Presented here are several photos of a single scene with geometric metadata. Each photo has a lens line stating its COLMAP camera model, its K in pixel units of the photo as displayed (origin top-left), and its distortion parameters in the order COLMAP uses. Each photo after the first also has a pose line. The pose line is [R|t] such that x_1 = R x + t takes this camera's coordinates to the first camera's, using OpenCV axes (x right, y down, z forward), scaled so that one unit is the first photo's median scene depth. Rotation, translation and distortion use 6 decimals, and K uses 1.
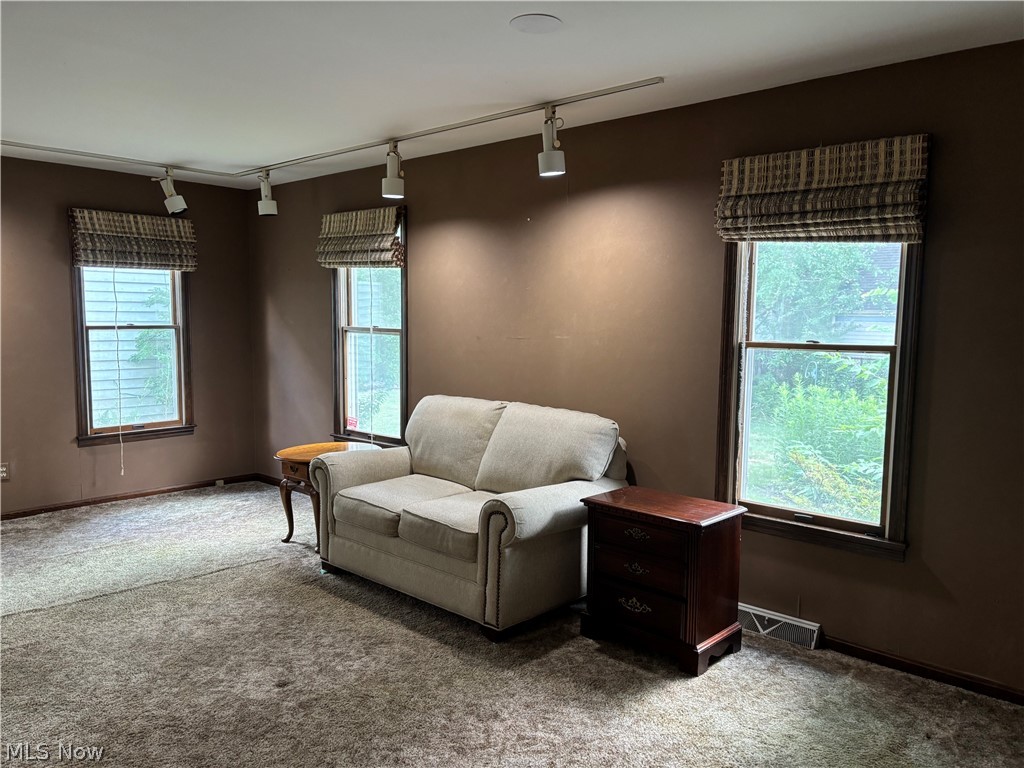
lens RADIAL K [[774.8, 0, 509.0], [0, 774.8, 393.1], [0, 0, 1]] dist [0.063280, -0.066838]
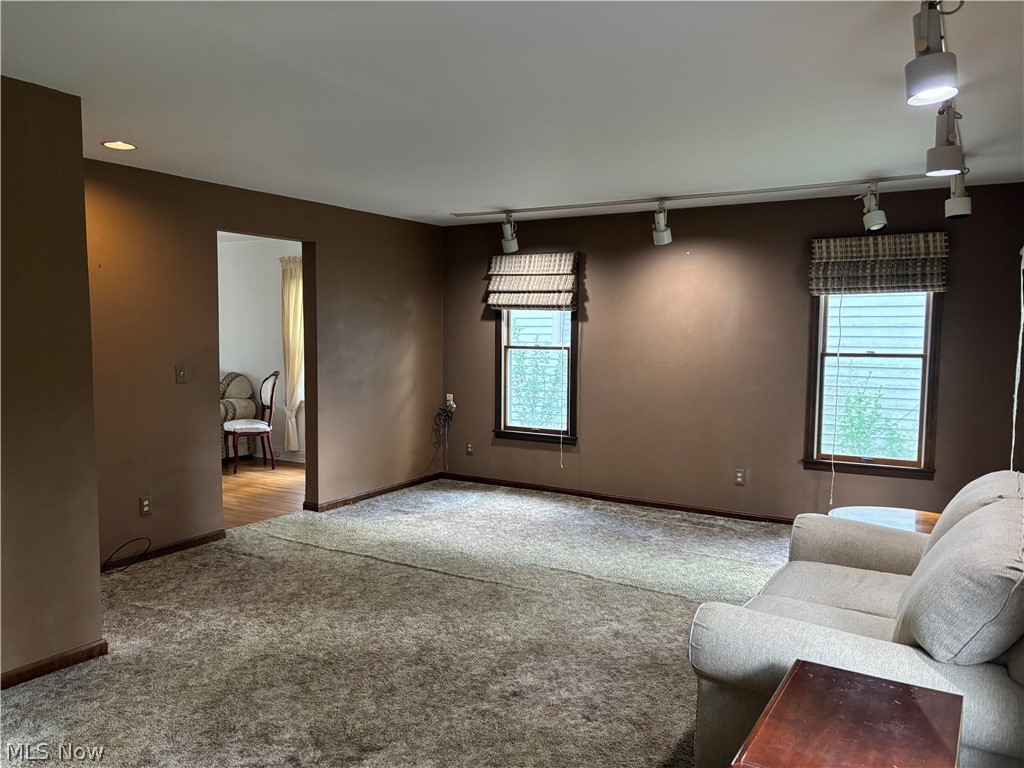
lens RADIAL K [[774.8, 0, 509.0], [0, 774.8, 393.1], [0, 0, 1]] dist [0.063280, -0.066838]
pose [[0.196559, 0.068780, -0.978077, 0.381027], [-0.102277, 0.993533, 0.049312, -0.042065], [0.975143, 0.090342, 0.202322, 0.403822]]
